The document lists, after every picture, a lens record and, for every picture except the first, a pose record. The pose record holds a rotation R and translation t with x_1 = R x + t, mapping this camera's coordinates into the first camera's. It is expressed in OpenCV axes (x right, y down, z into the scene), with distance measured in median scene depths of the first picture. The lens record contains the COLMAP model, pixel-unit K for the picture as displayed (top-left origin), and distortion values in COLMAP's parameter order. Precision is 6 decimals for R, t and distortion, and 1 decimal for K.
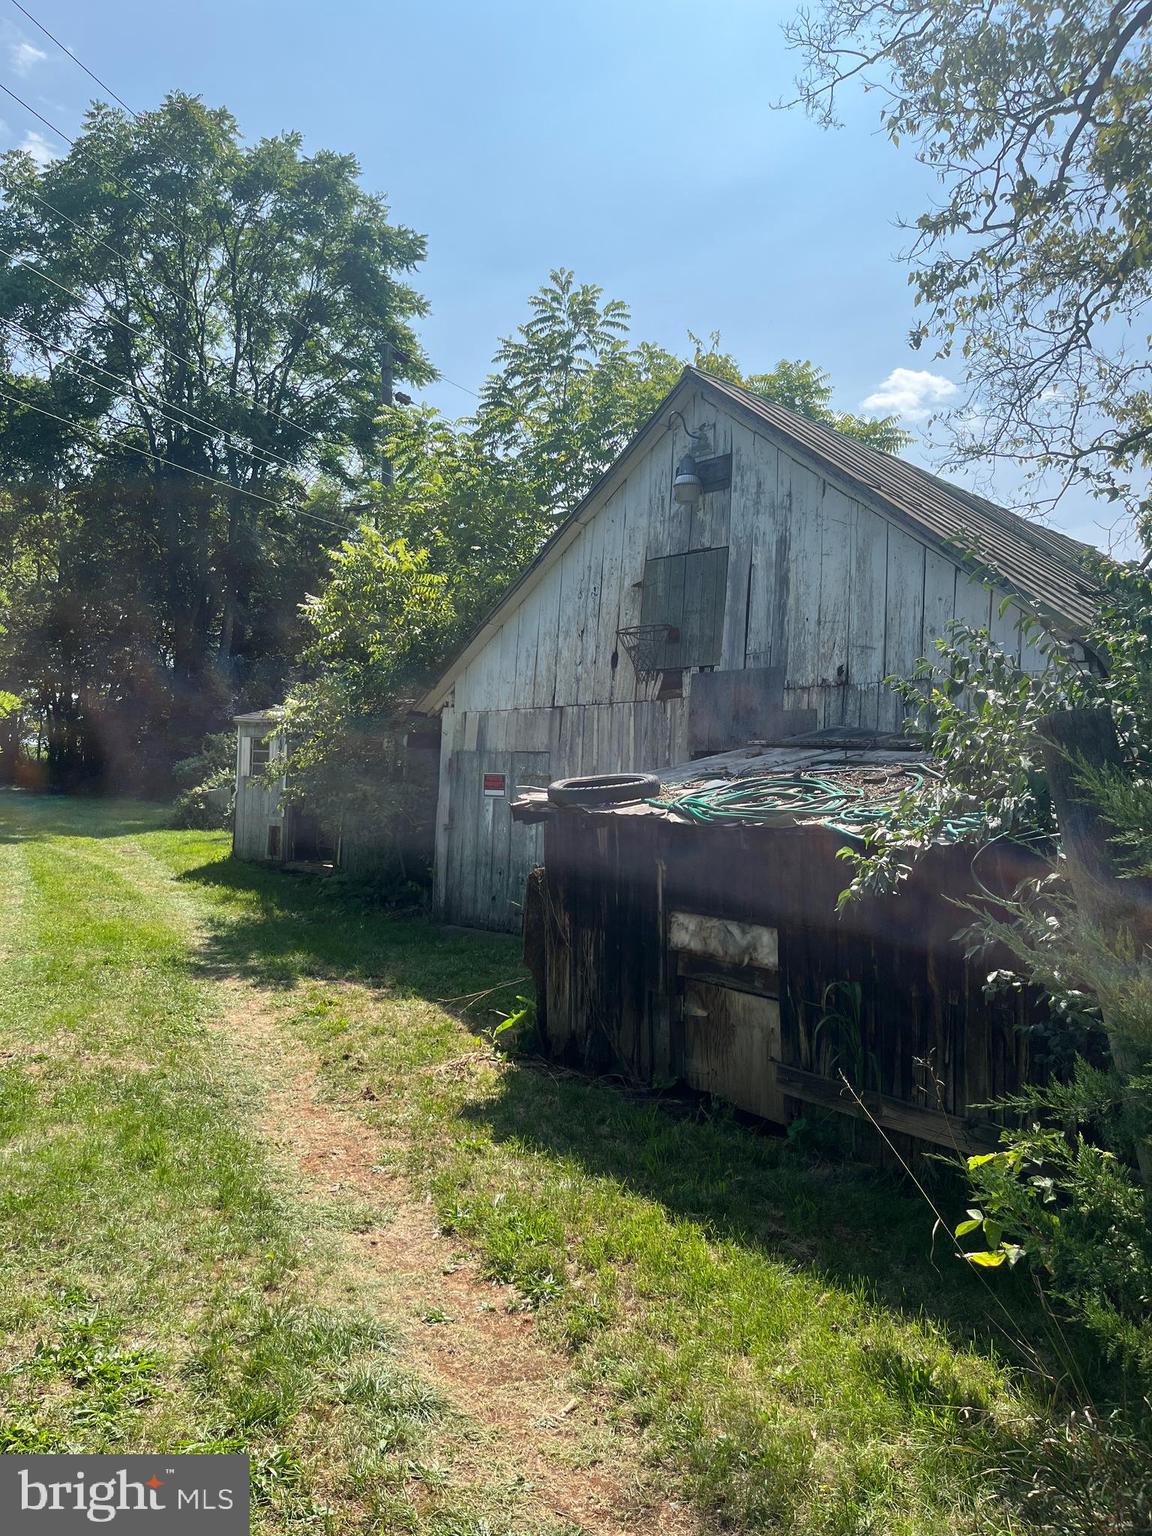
lens RADIAL K [[1176.2, 0, 576.0], [0, 1176.2, 768.0], [0, 0, 1]] dist [0.072287, -0.097853]
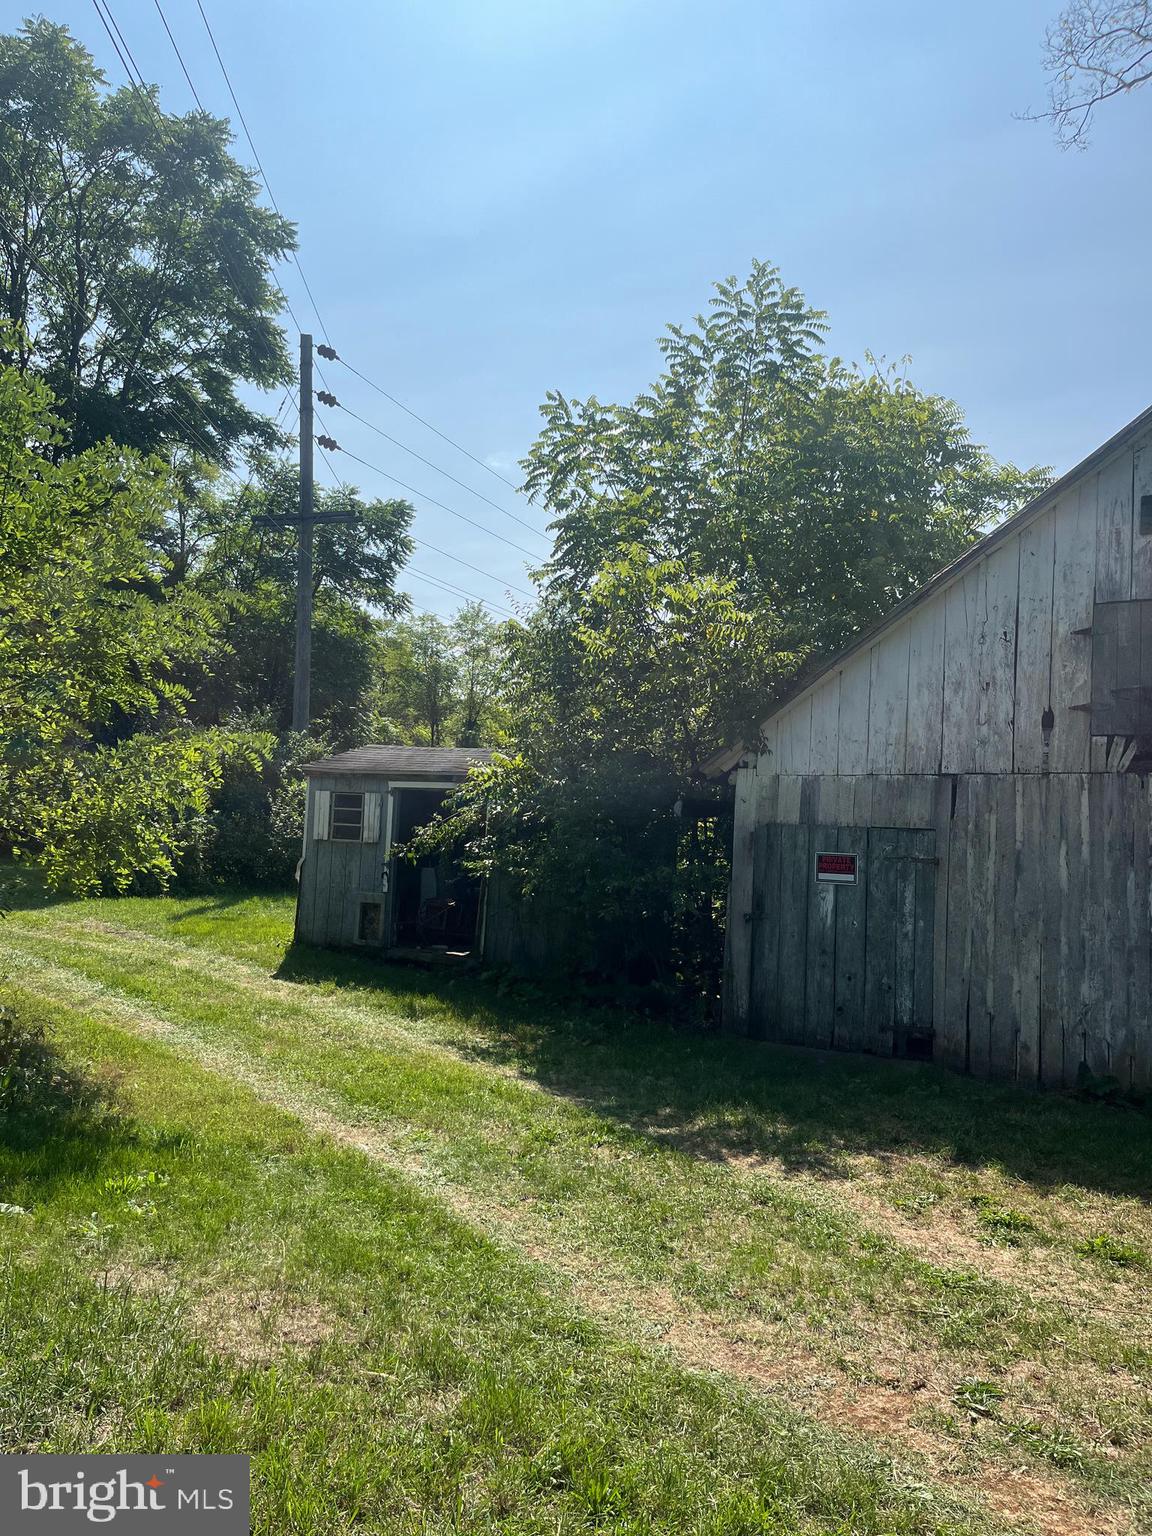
lens RADIAL K [[1176.2, 0, 576.0], [0, 1176.2, 768.0], [0, 0, 1]] dist [0.072287, -0.097853]
pose [[0.963814, 0.025578, 0.265345, -0.538949], [-0.016767, 0.999232, -0.035421, -0.025947], [-0.266048, 0.029690, 0.963503, 0.310652]]
